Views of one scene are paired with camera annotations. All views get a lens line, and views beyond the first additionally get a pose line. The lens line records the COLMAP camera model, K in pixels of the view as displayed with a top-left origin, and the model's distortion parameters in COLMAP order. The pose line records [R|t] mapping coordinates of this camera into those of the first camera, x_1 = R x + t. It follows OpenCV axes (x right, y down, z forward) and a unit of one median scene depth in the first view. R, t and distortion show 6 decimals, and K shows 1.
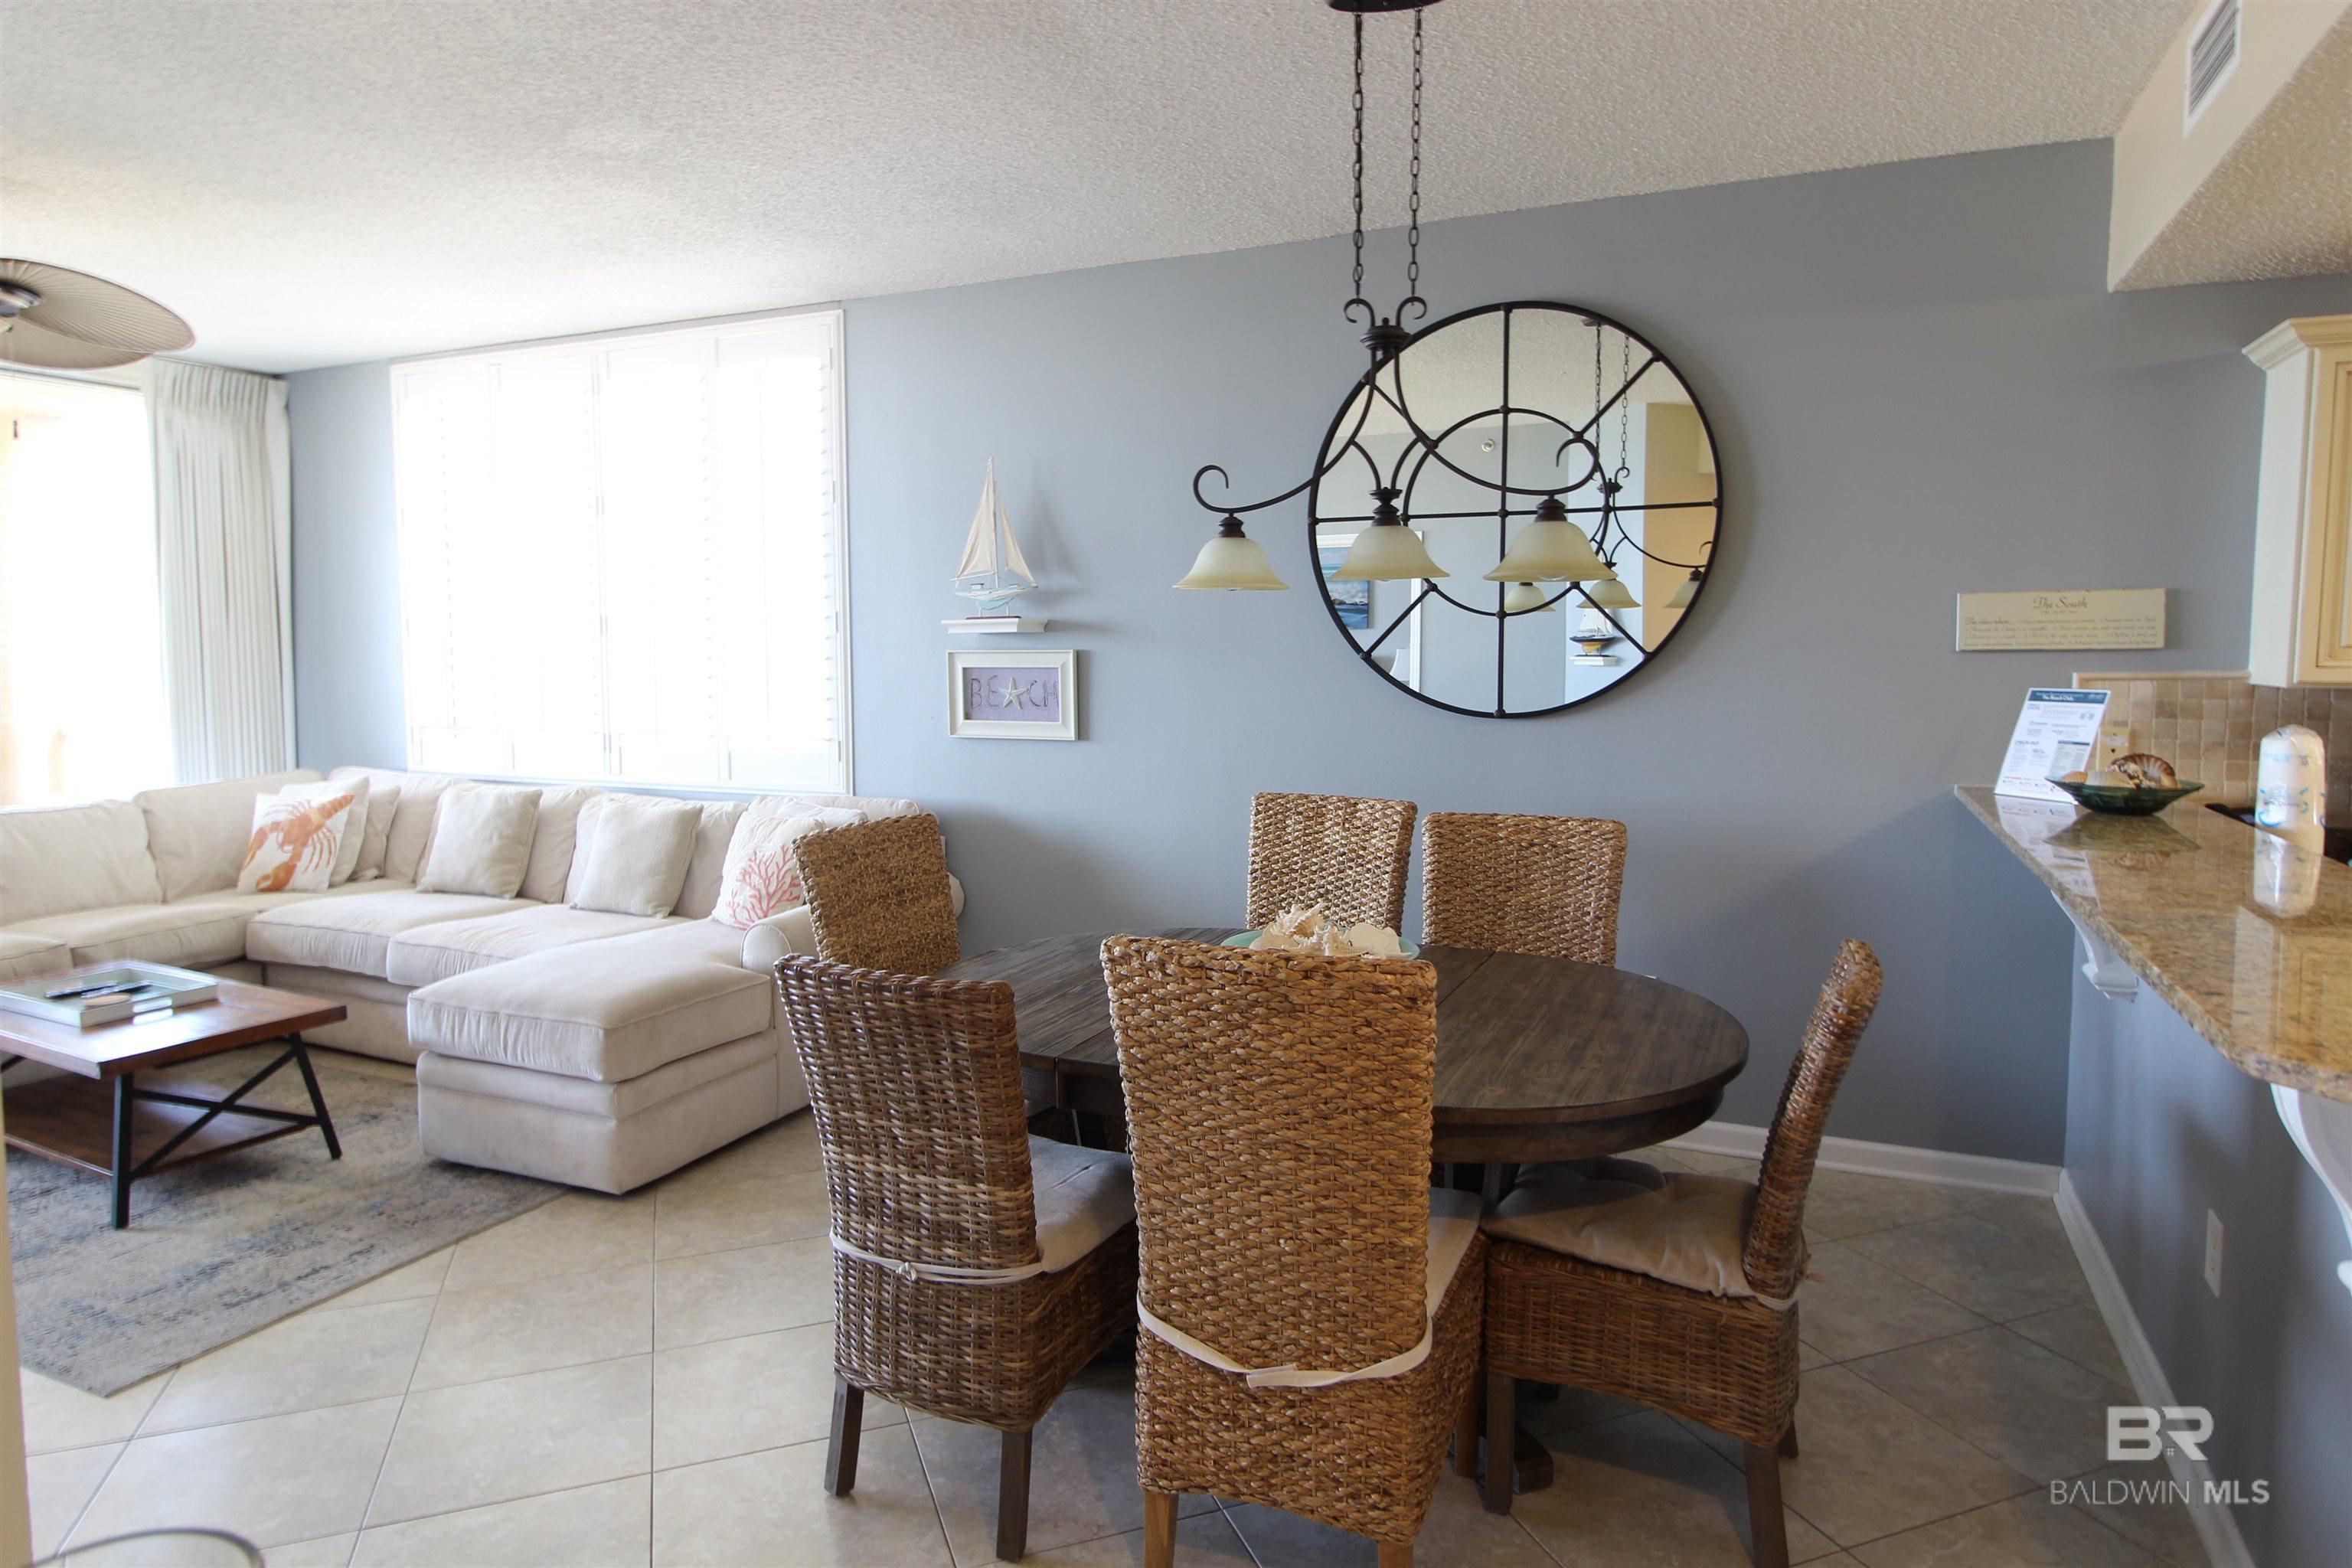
lens RADIAL K [[1375.3, 0, 1204.0], [0, 1375.3, 750.2], [0, 0, 1]] dist [0.010239, -0.016905]
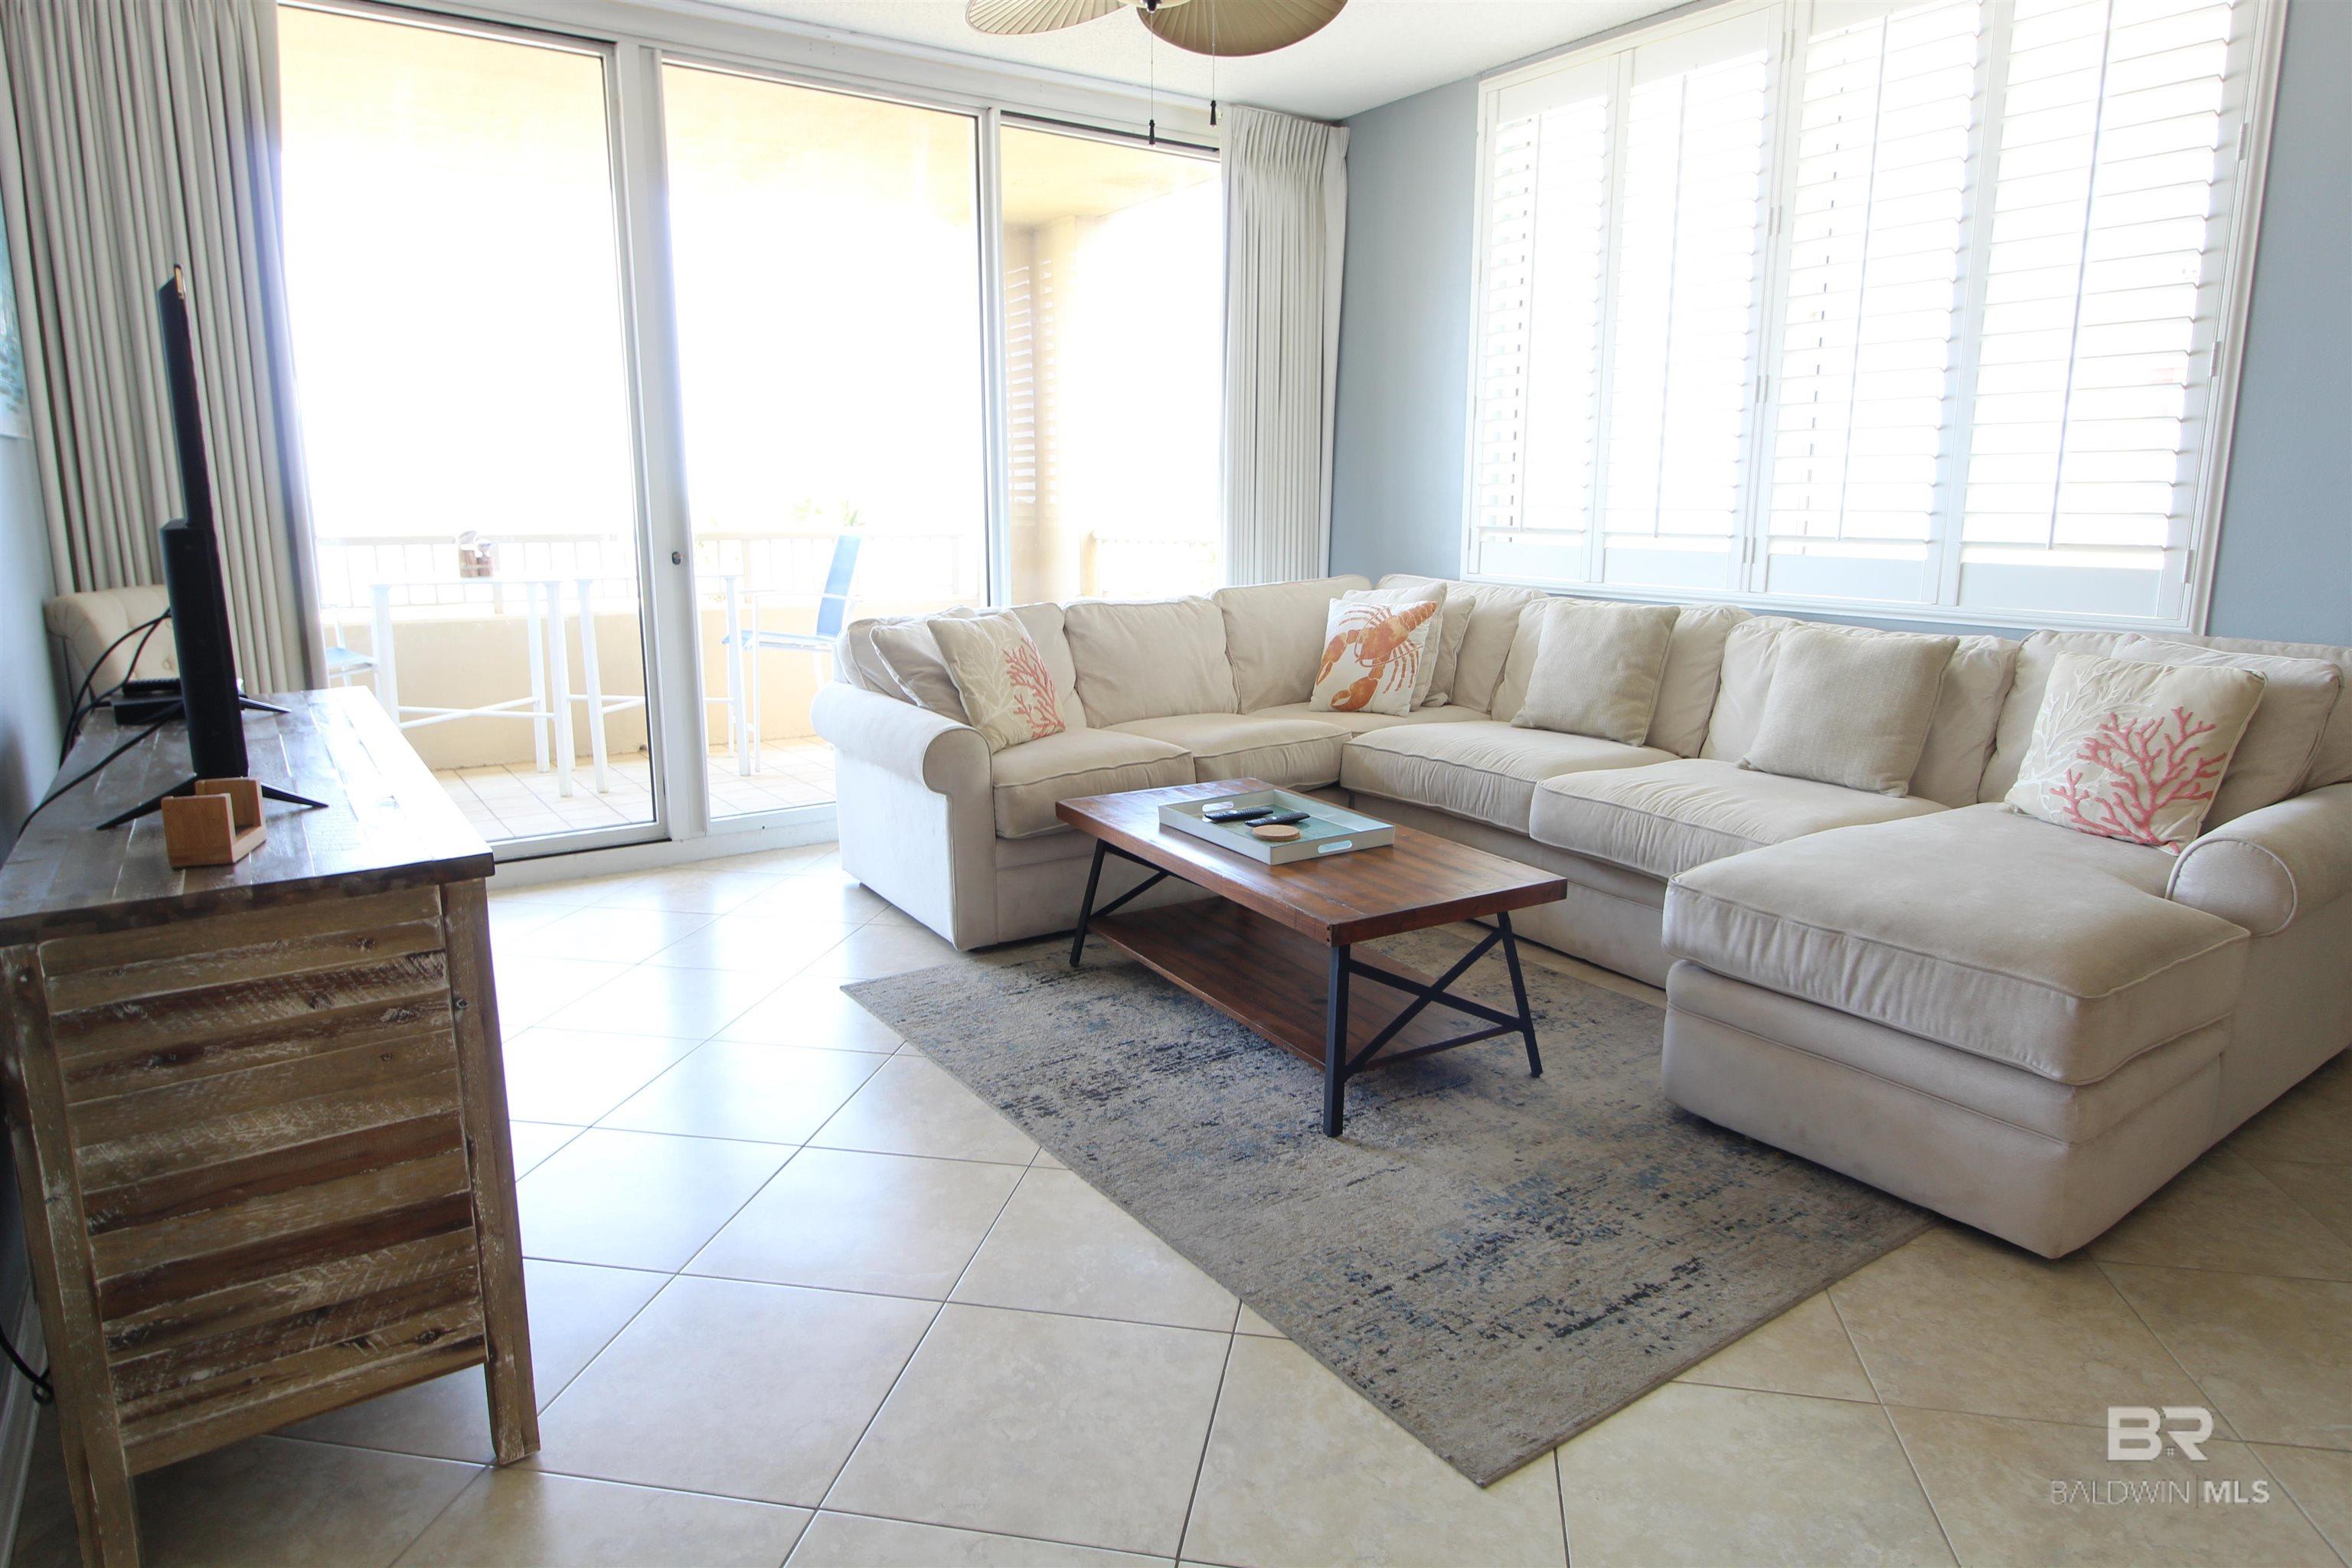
lens RADIAL K [[1375.3, 0, 1204.0], [0, 1375.3, 750.2], [0, 0, 1]] dist [0.010239, -0.016905]
pose [[0.859510, 0.097165, -0.501798, -0.334502], [-0.043116, 0.992048, 0.118242, 0.030066], [0.509296, -0.079995, 0.856865, 0.217444]]
